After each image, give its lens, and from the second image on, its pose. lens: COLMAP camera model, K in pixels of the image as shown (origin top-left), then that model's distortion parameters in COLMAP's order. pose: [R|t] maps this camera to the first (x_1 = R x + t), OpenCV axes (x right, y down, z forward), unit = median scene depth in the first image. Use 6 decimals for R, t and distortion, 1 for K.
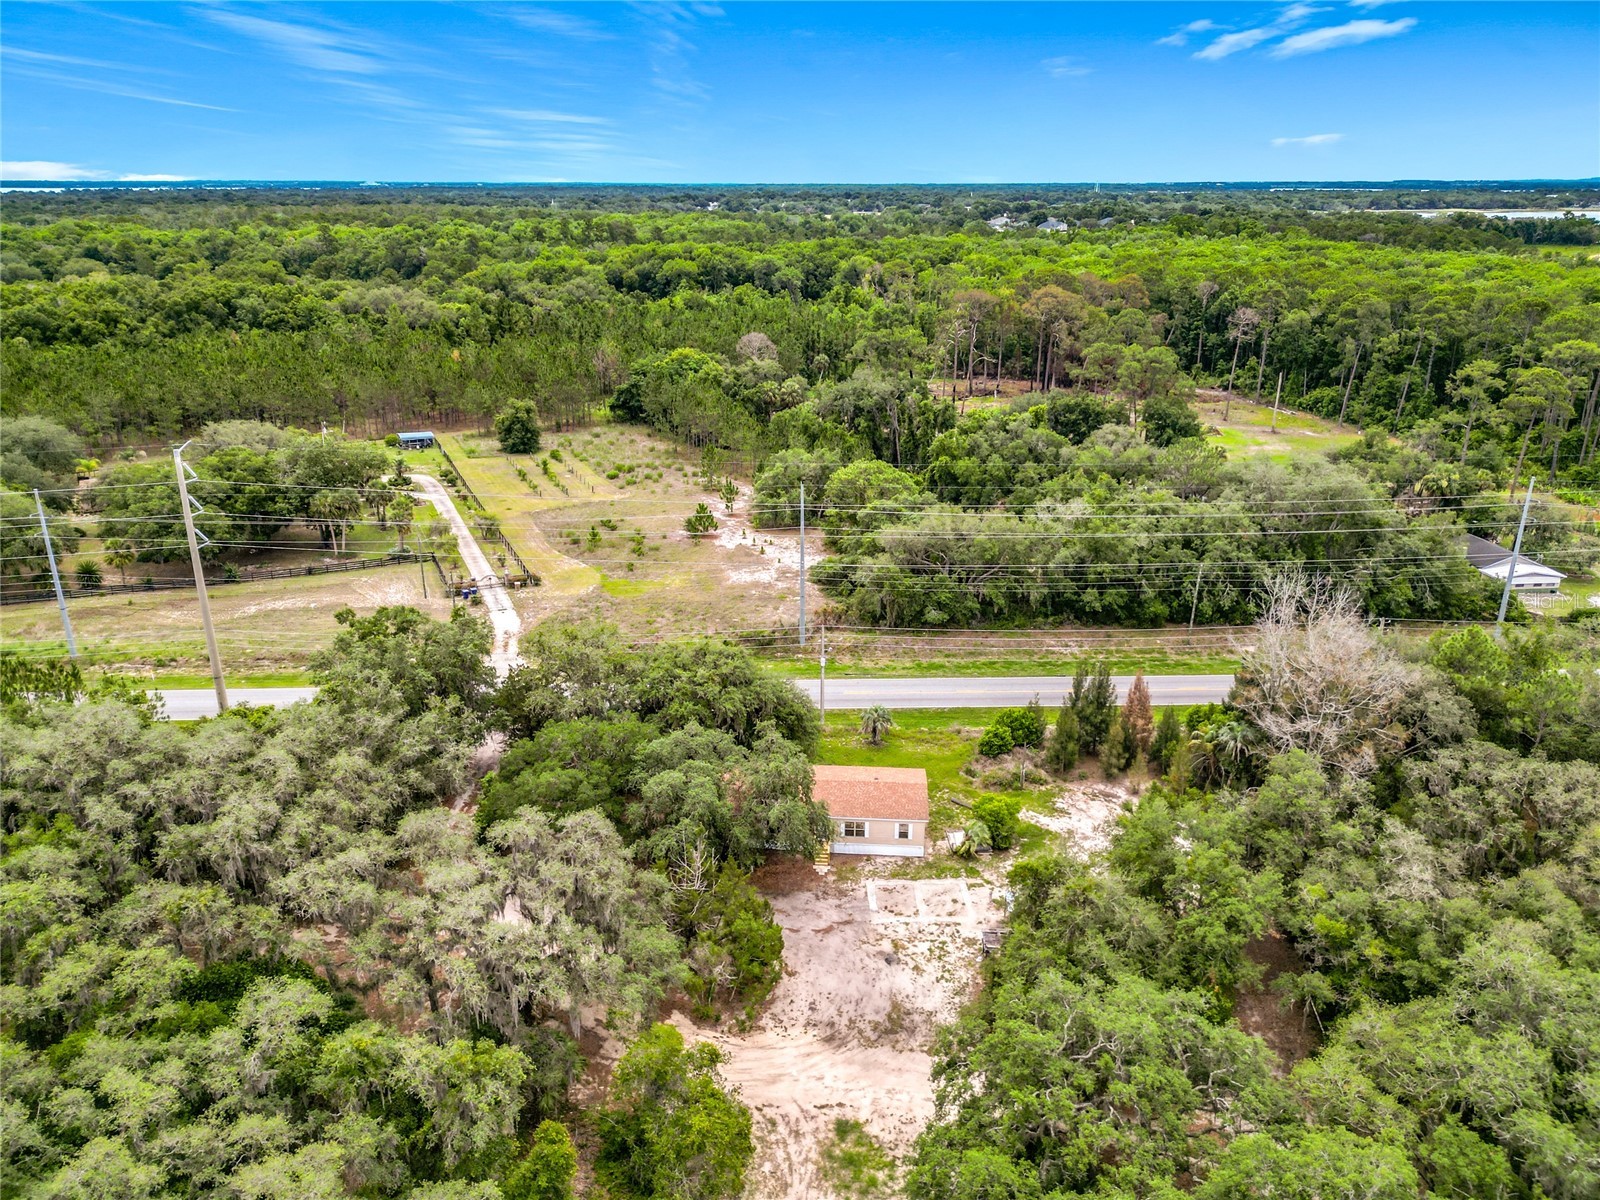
lens RADIAL K [[1140.1, 0, 798.4], [0, 1140.1, 614.6], [0, 0, 1]] dist [0.066211, -0.079646]
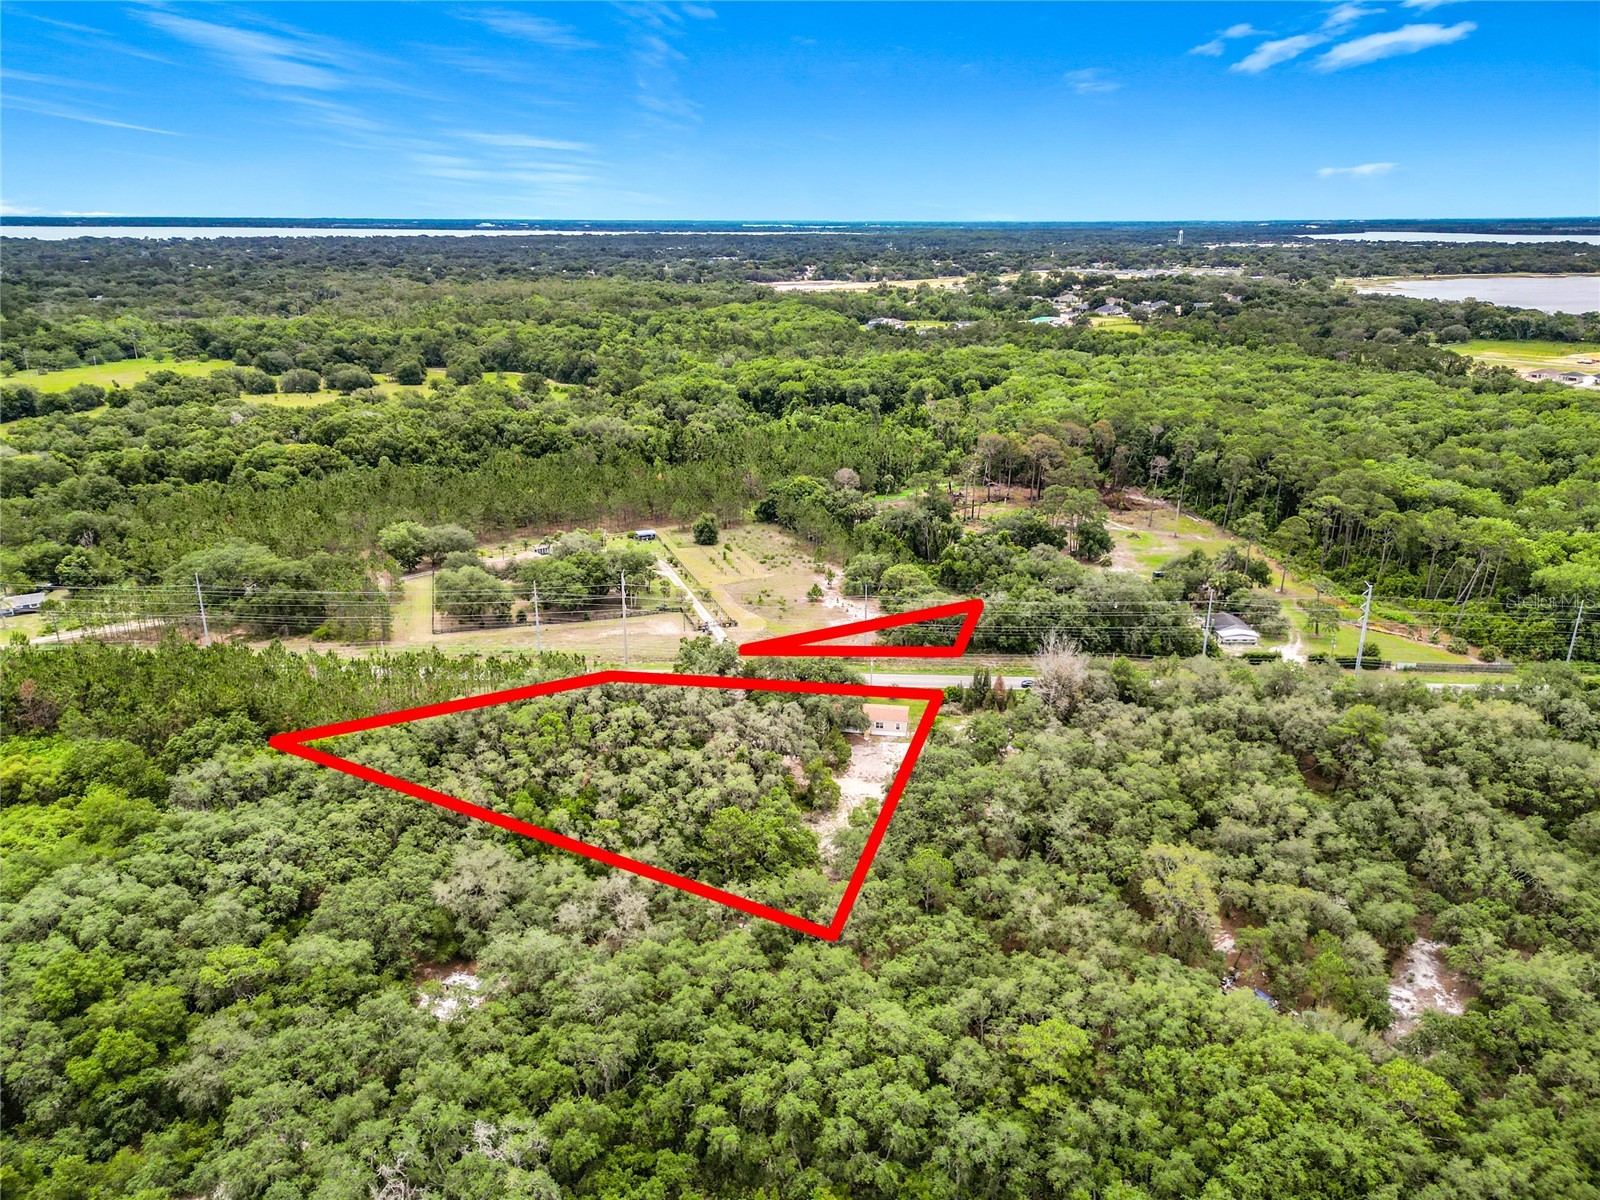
lens RADIAL K [[1140.1, 0, 798.4], [0, 1140.1, 614.6], [0, 0, 1]] dist [0.066211, -0.079646]
pose [[0.997048, 0.026779, -0.071963, 0.021321], [-0.028524, 0.999321, -0.023327, -0.001423], [0.071290, 0.025311, 0.997134, -0.793420]]
